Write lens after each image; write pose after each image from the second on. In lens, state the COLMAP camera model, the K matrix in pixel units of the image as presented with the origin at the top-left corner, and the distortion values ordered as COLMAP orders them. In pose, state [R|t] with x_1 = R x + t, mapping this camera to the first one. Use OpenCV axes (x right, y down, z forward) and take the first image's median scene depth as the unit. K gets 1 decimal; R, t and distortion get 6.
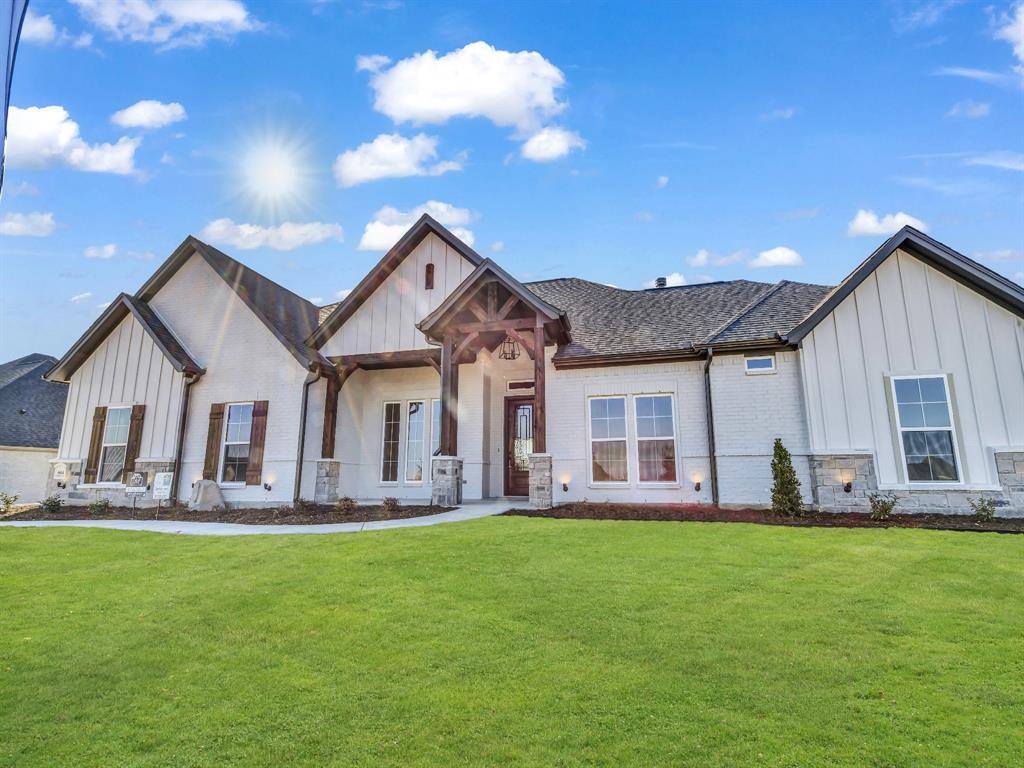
lens RADIAL K [[411.9, 0, 506.2], [0, 411.9, 382.9], [0, 0, 1]] dist [0.000297, -0.000043]
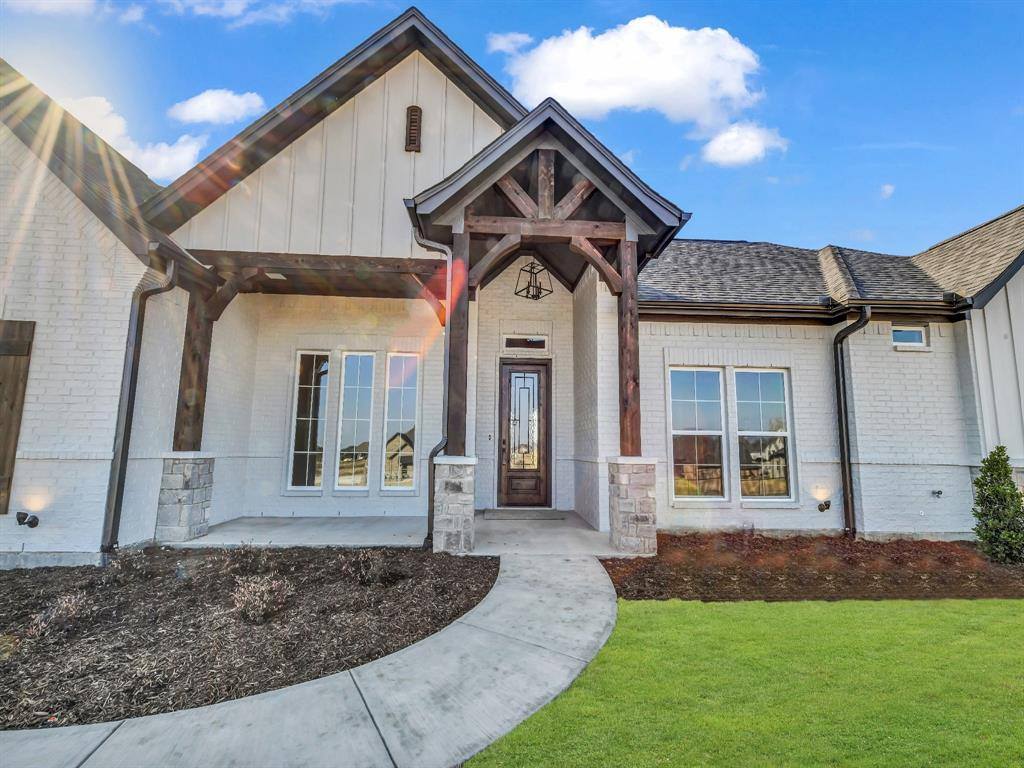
lens RADIAL K [[411.9, 0, 506.2], [0, 411.9, 382.9], [0, 0, 1]] dist [0.000297, -0.000043]
pose [[0.953853, 0.059280, 0.294365, -0.233309], [-0.080222, 0.994995, 0.059574, 0.042284], [-0.289360, -0.080439, 0.953834, 0.449780]]
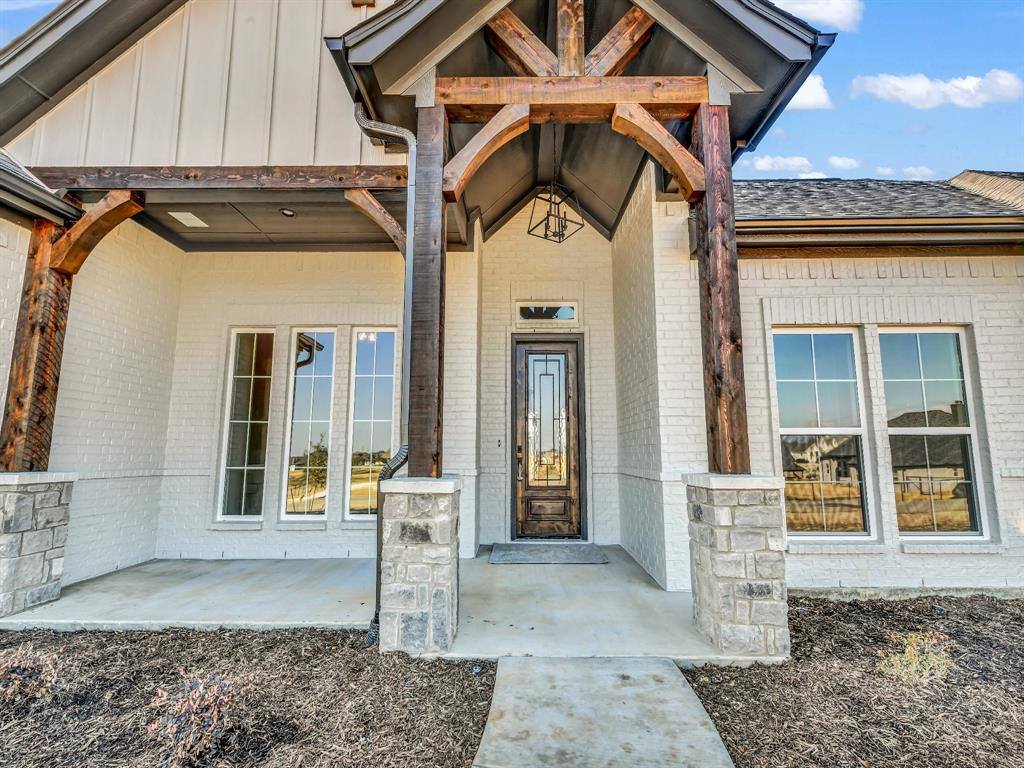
lens RADIAL K [[419.8, 0, 517.3], [0, 419.8, 392.3], [0, 0, 1]] dist [0.000503, -0.000313]
pose [[0.966413, 0.035356, 0.254552, -0.151869], [-0.056626, 0.995443, 0.076719, 0.079412], [-0.250680, -0.088556, 0.964011, 0.642112]]
